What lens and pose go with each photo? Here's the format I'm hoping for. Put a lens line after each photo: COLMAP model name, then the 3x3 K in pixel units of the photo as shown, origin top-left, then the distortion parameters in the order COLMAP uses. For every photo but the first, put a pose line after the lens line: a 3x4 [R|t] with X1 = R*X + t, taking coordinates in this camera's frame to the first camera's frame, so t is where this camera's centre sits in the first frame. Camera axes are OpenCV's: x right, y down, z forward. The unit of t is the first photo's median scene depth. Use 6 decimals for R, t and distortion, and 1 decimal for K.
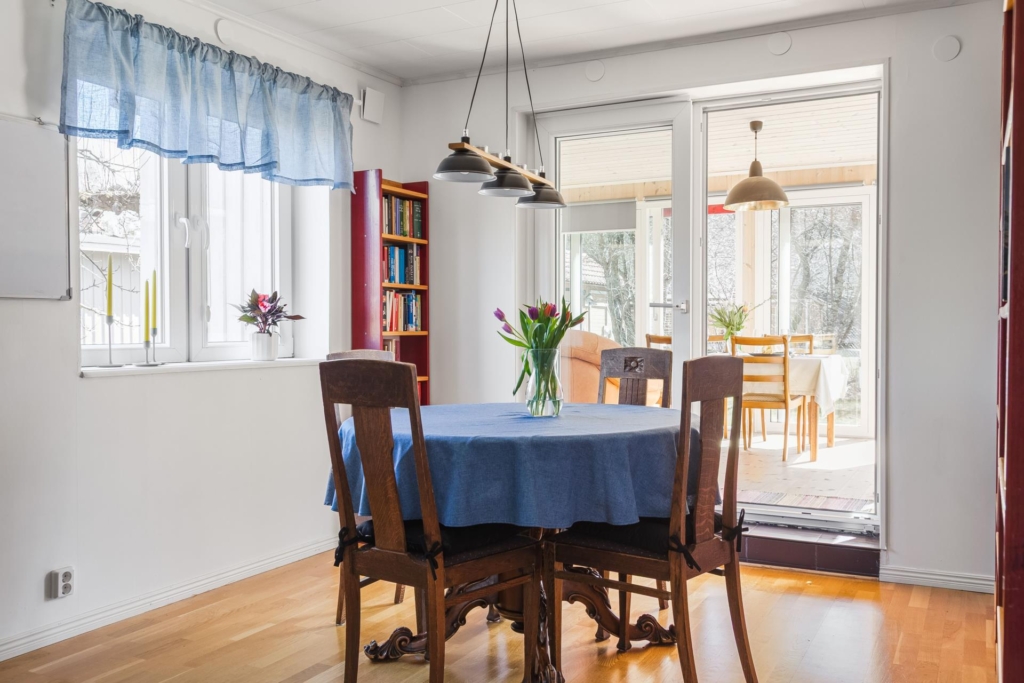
lens RADIAL K [[925.9, 0, 512.0], [0, 925.9, 341.5], [0, 0, 1]] dist [-0.003907, -0.002328]
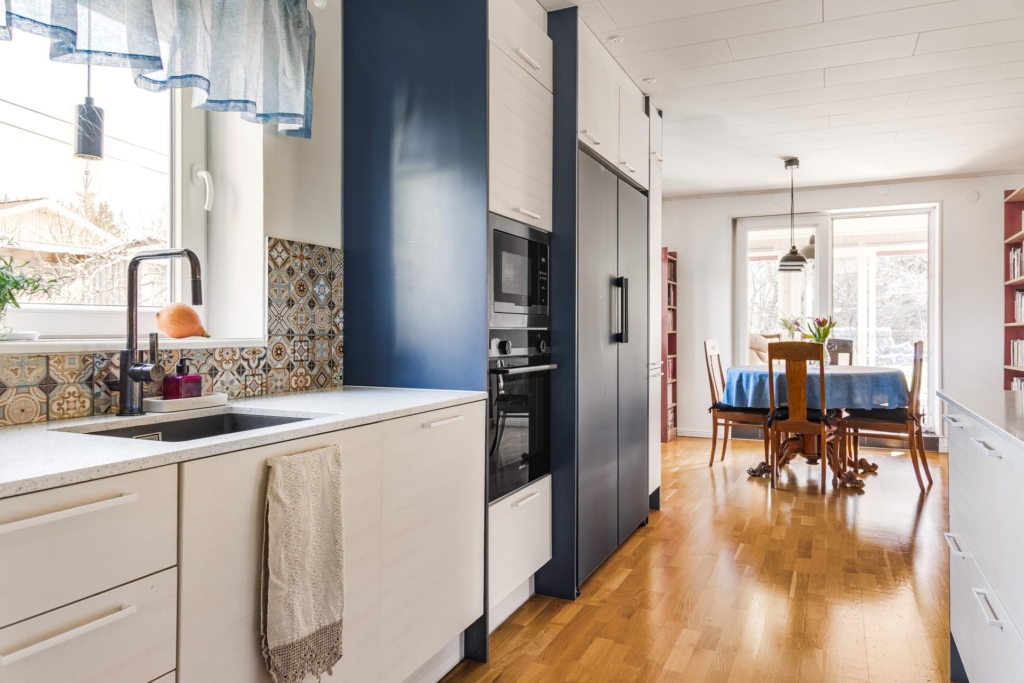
lens RADIAL K [[703.4, 0, 512.0], [0, 703.4, 341.5], [0, 0, 1]] dist [0.009316, 0.000434]
pose [[0.998747, 0.000893, 0.050037, -0.679270], [-0.000955, 0.999999, 0.001223, 0.012284], [-0.050036, -0.001269, 0.998747, -0.565990]]
